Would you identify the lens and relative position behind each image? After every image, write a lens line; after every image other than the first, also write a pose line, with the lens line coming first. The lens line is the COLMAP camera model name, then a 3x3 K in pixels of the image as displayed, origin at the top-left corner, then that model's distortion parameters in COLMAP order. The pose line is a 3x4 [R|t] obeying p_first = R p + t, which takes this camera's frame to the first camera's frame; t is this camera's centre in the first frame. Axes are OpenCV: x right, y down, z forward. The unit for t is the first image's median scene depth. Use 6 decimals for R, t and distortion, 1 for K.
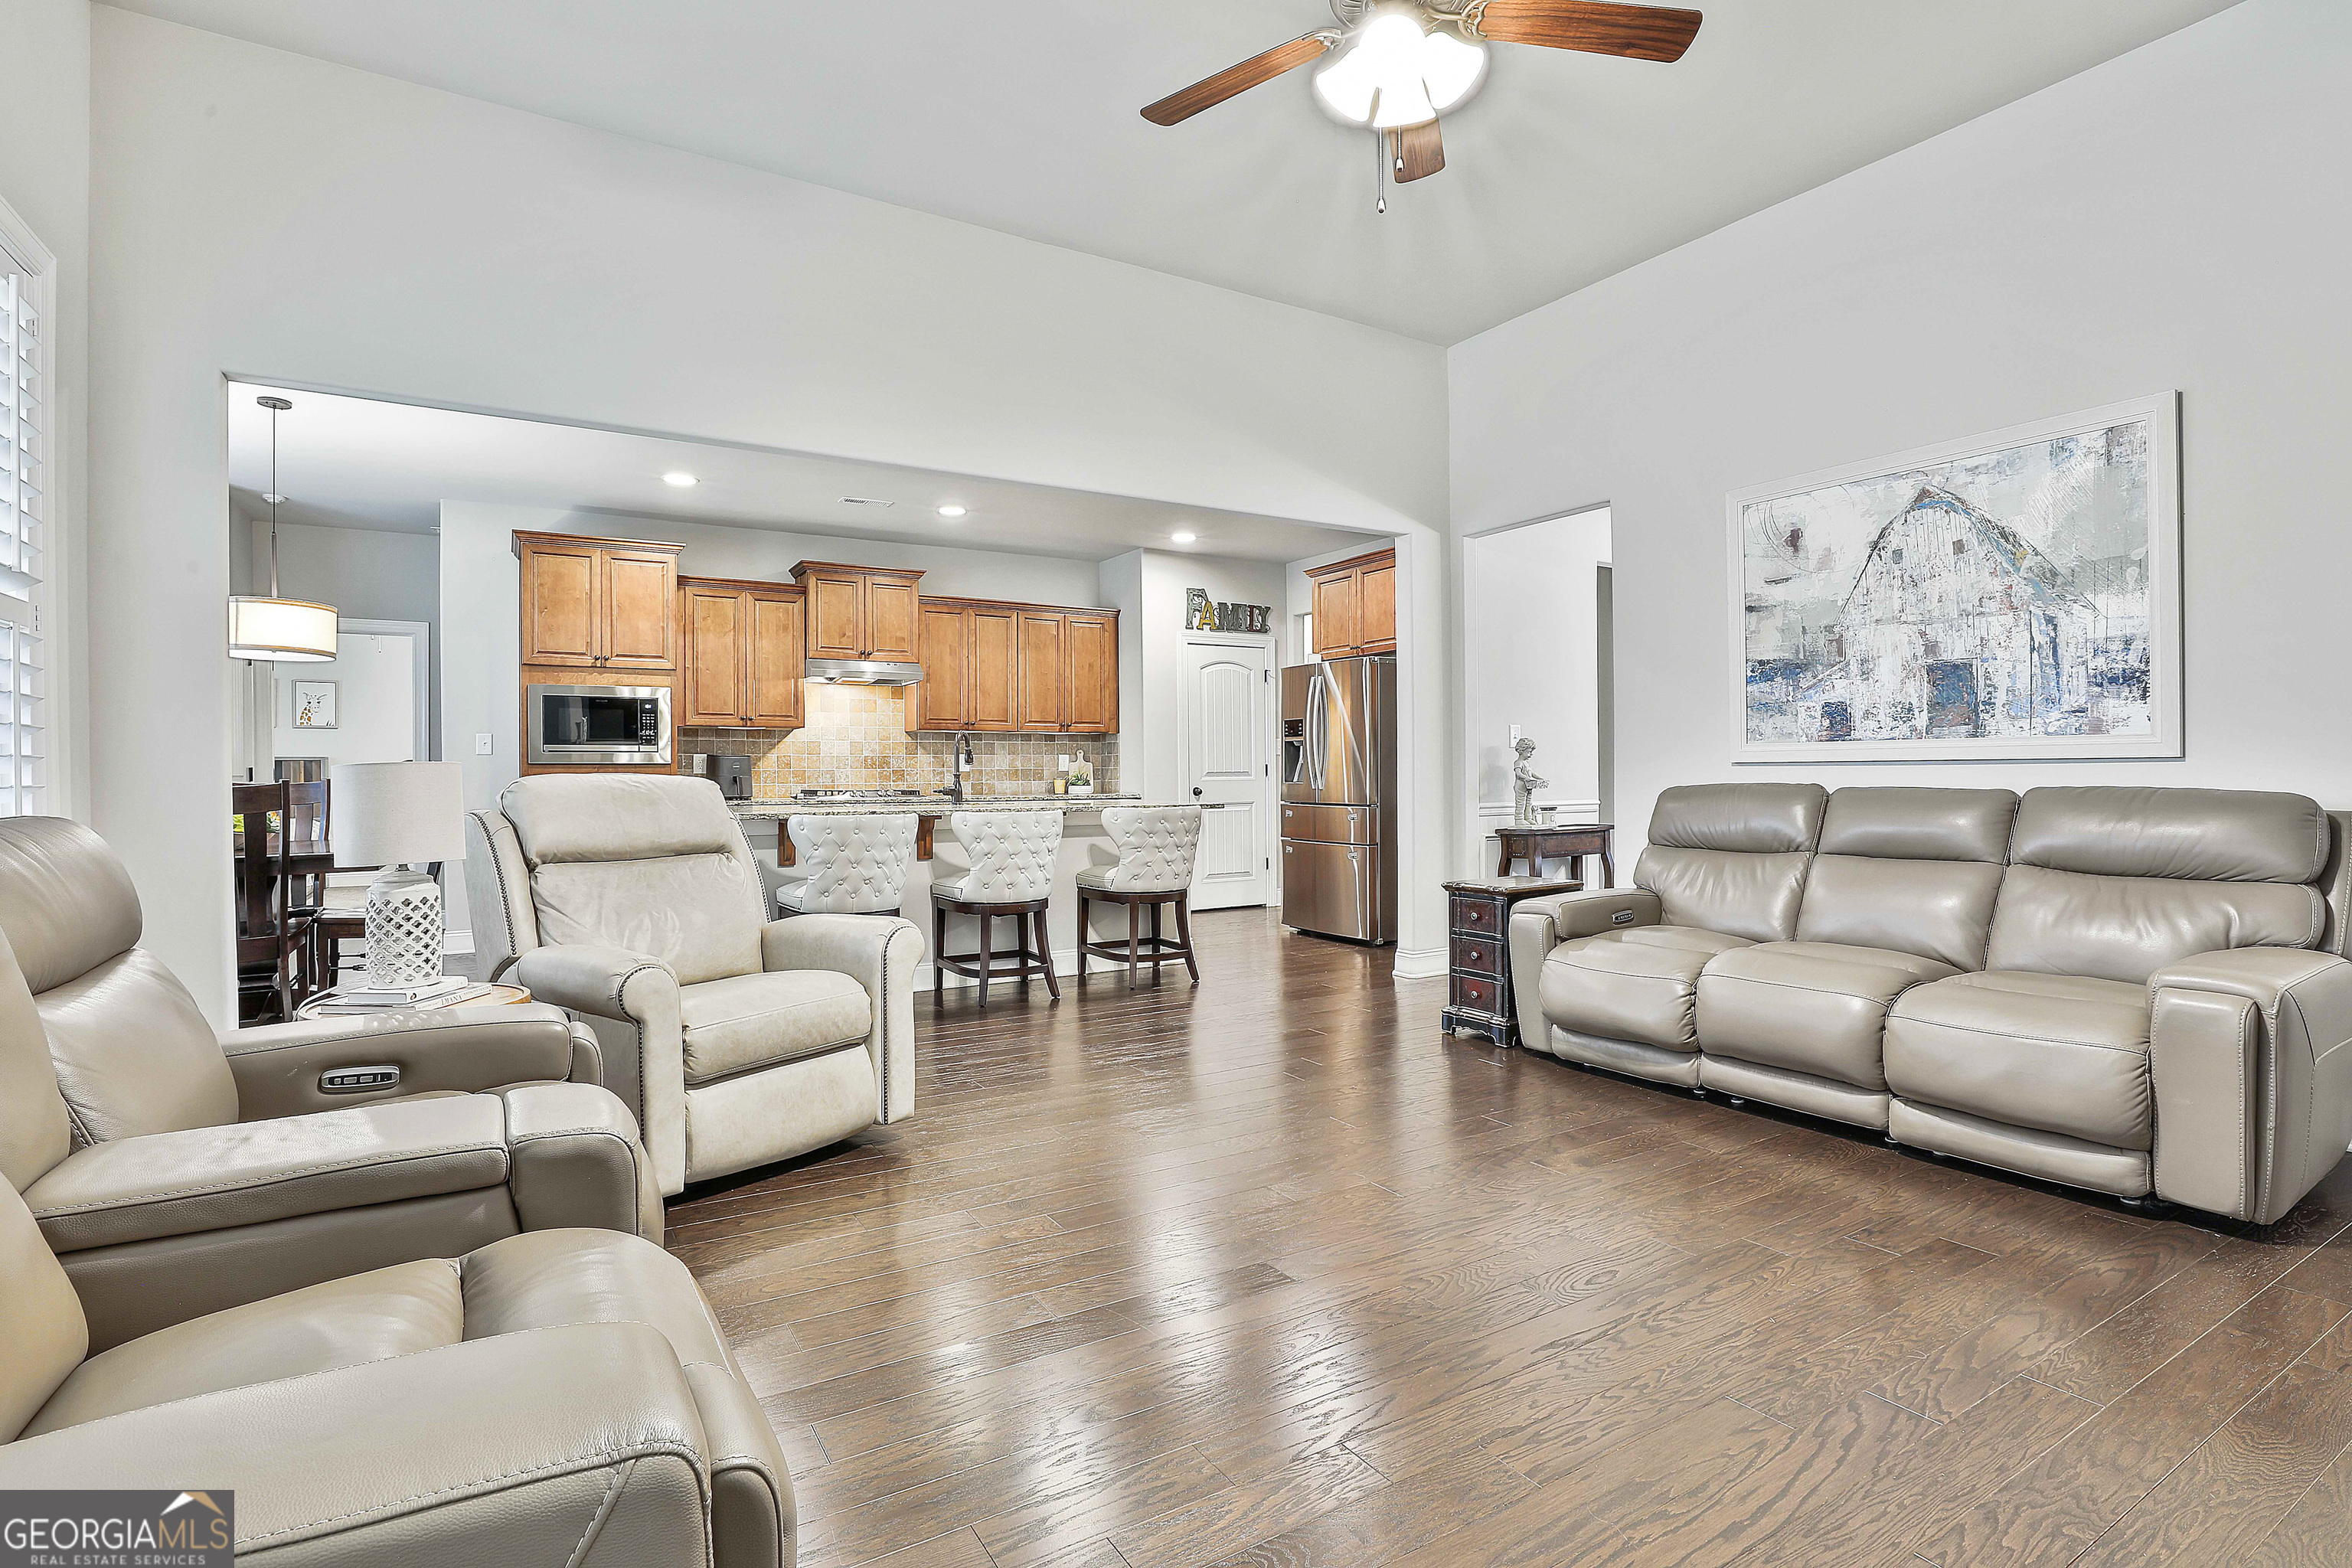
lens RADIAL K [[1137.6, 0, 1176.0], [0, 1137.6, 784.0], [0, 0, 1]] dist [-0.038816, 0.000416]
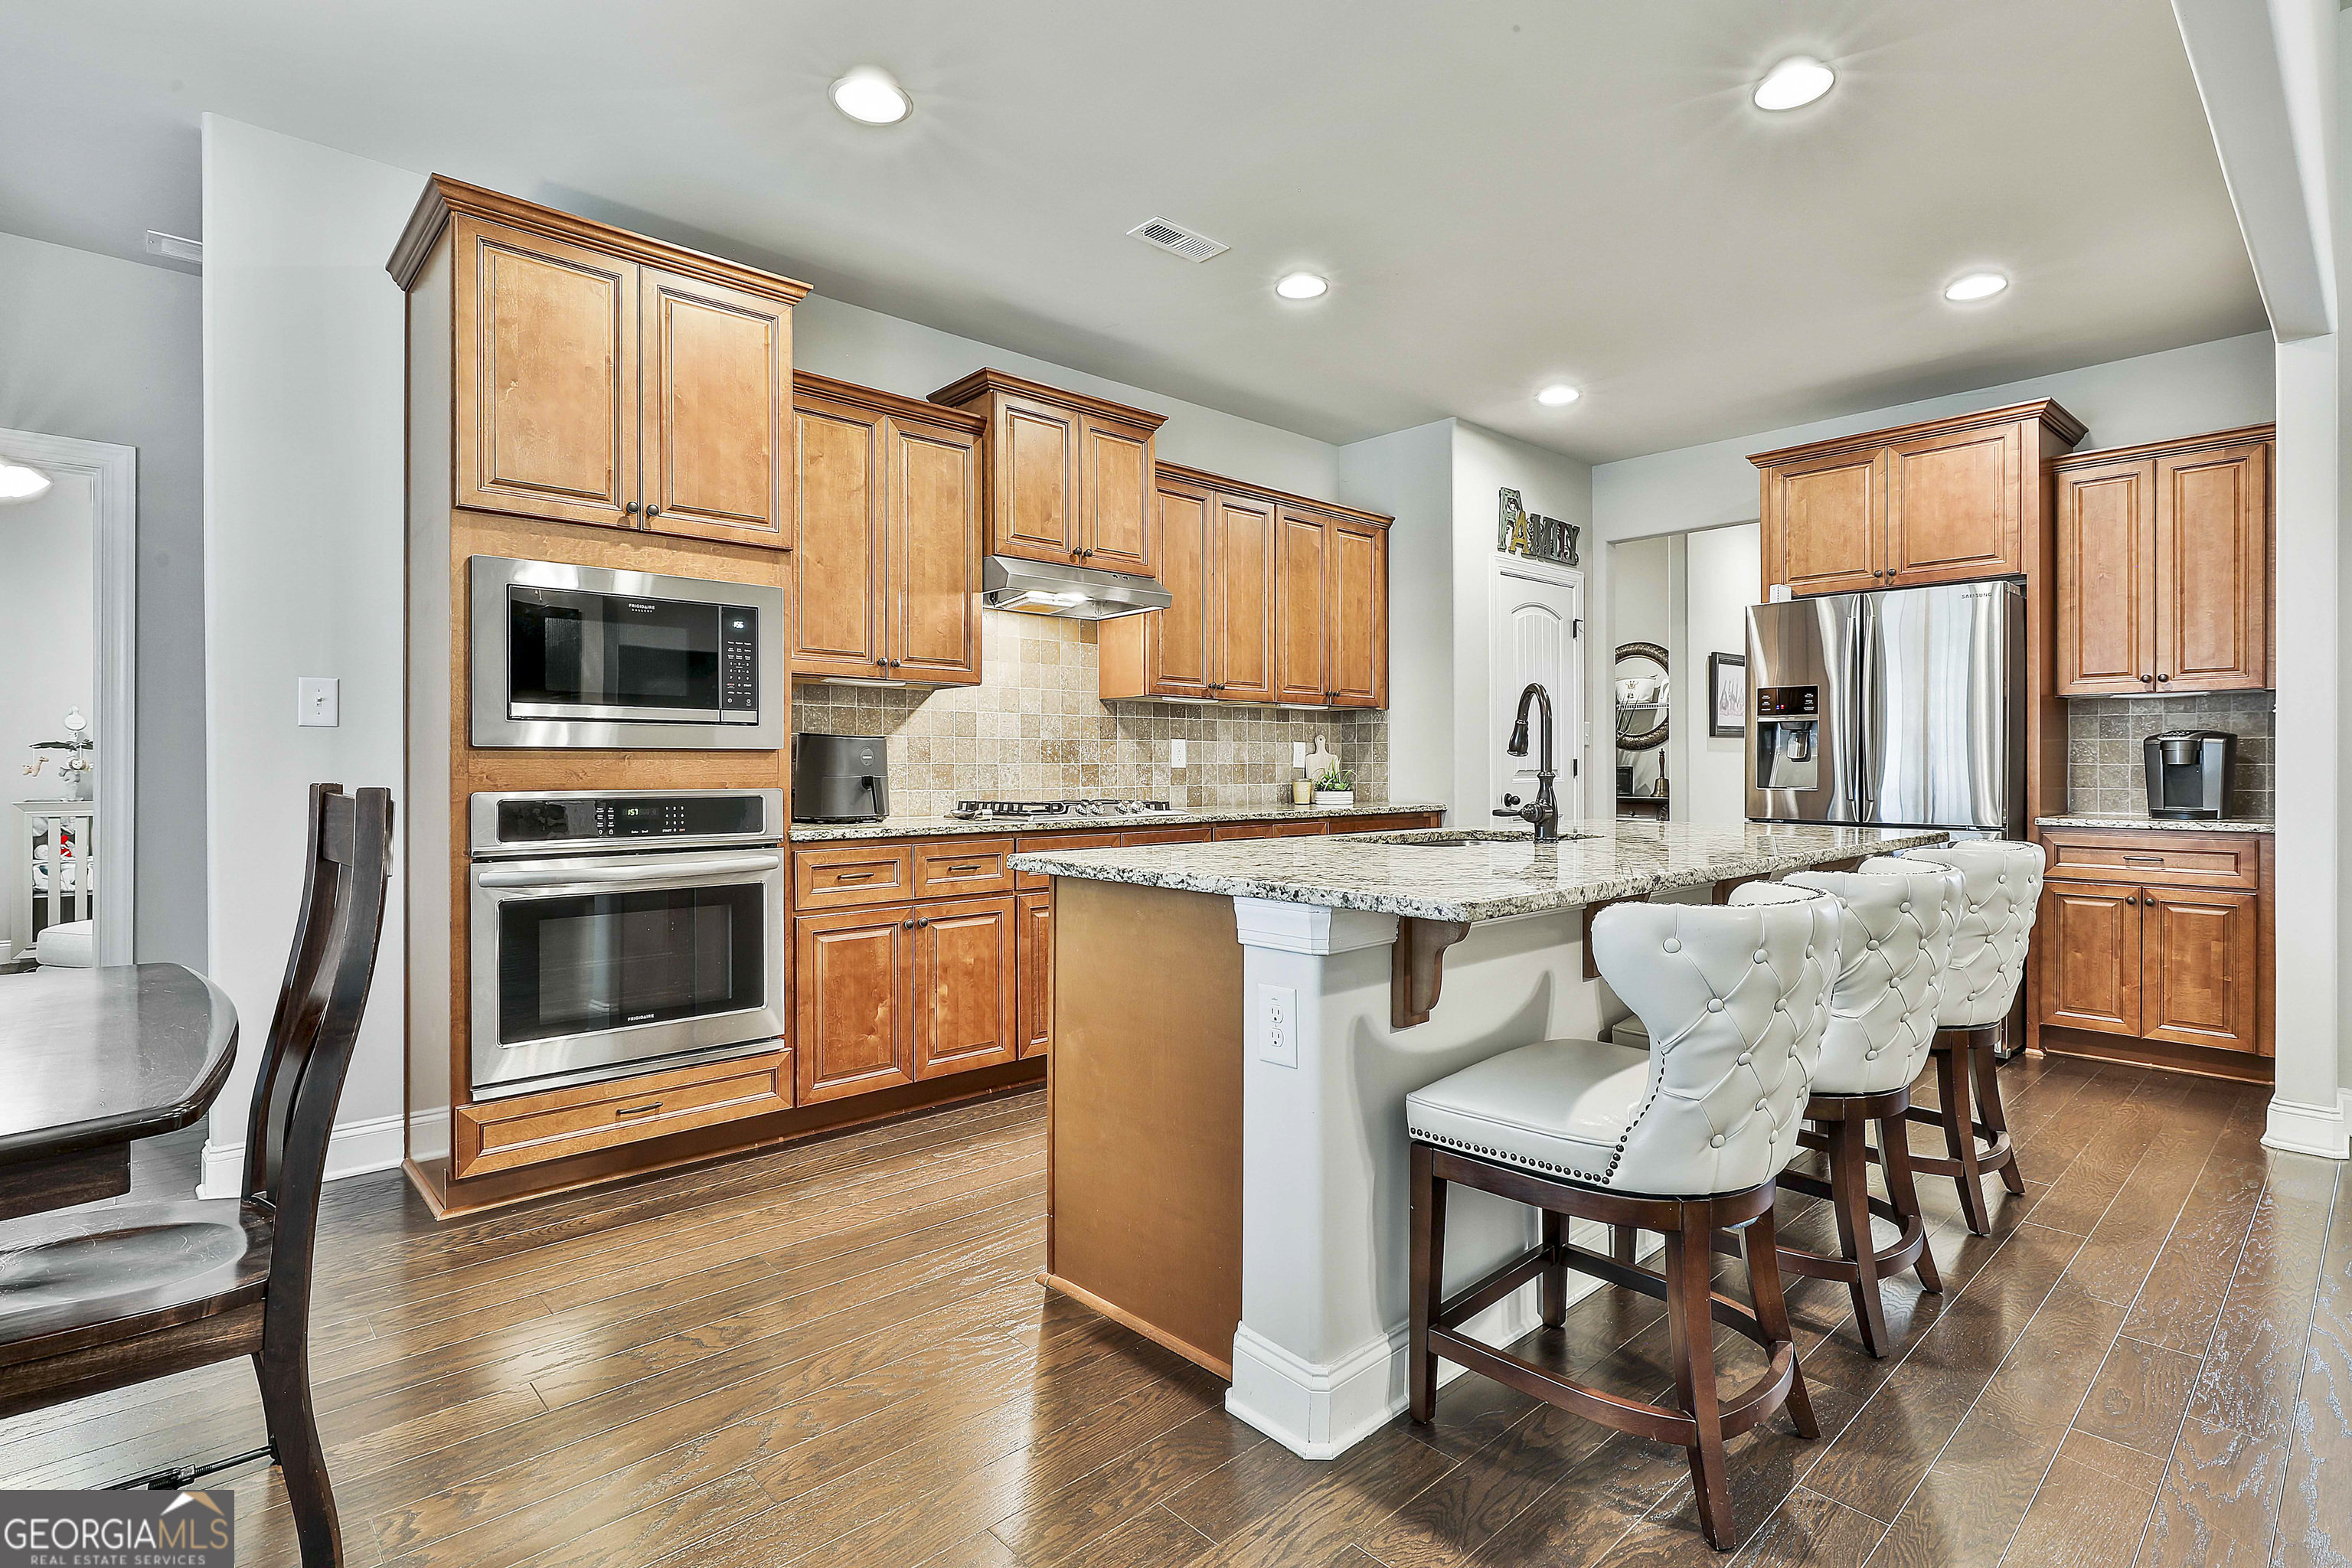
lens RADIAL K [[1141.8, 0, 1179.8], [0, 1141.8, 769.7], [0, 0, 1]] dist [-0.001668, 0.000550]
pose [[0.979372, 0.003681, 0.202030, -0.327520], [-0.001948, 0.999960, -0.008772, -0.005115], [-0.202054, 0.008198, 0.979340, 0.431750]]
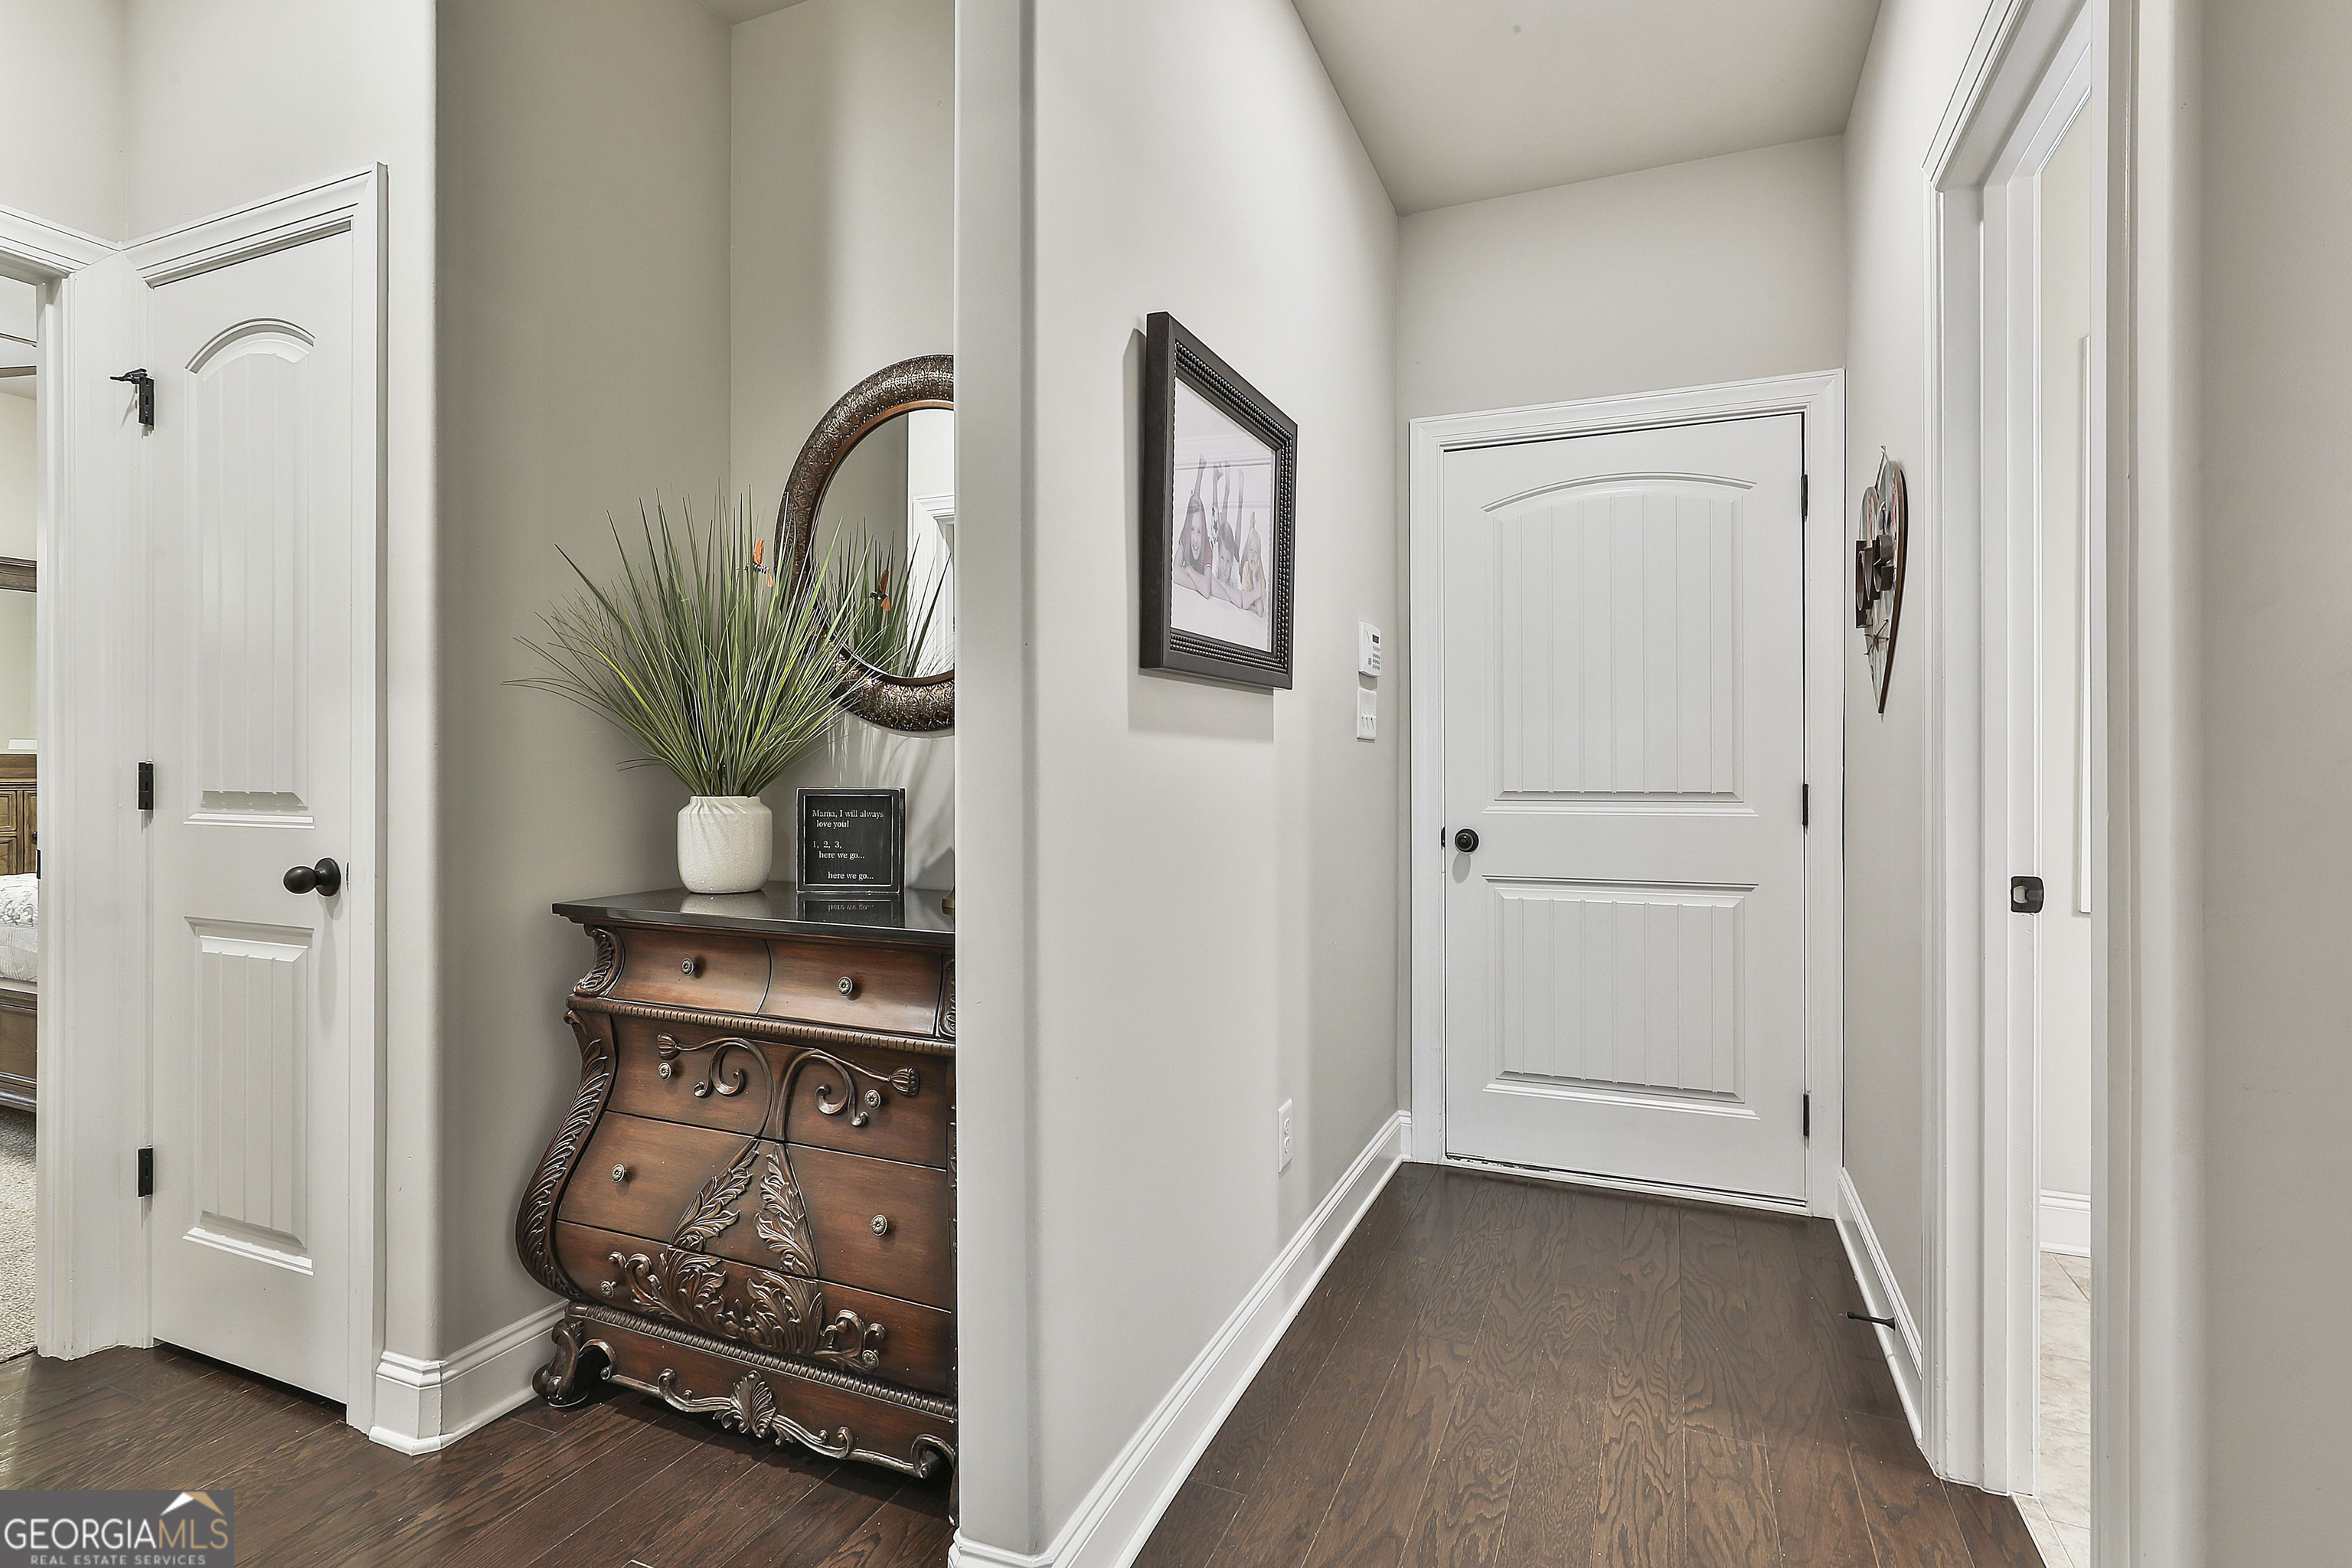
lens RADIAL K [[1139.0, 0, 1179.7], [0, 1139.0, 759.0], [0, 0, 1]] dist [-0.003403, 0.000572]
pose [[0.810165, 0.008538, 0.586139, 0.152727], [0.000910, 0.999874, -0.015823, -0.020786], [-0.586201, 0.013352, 0.810056, 1.062442]]
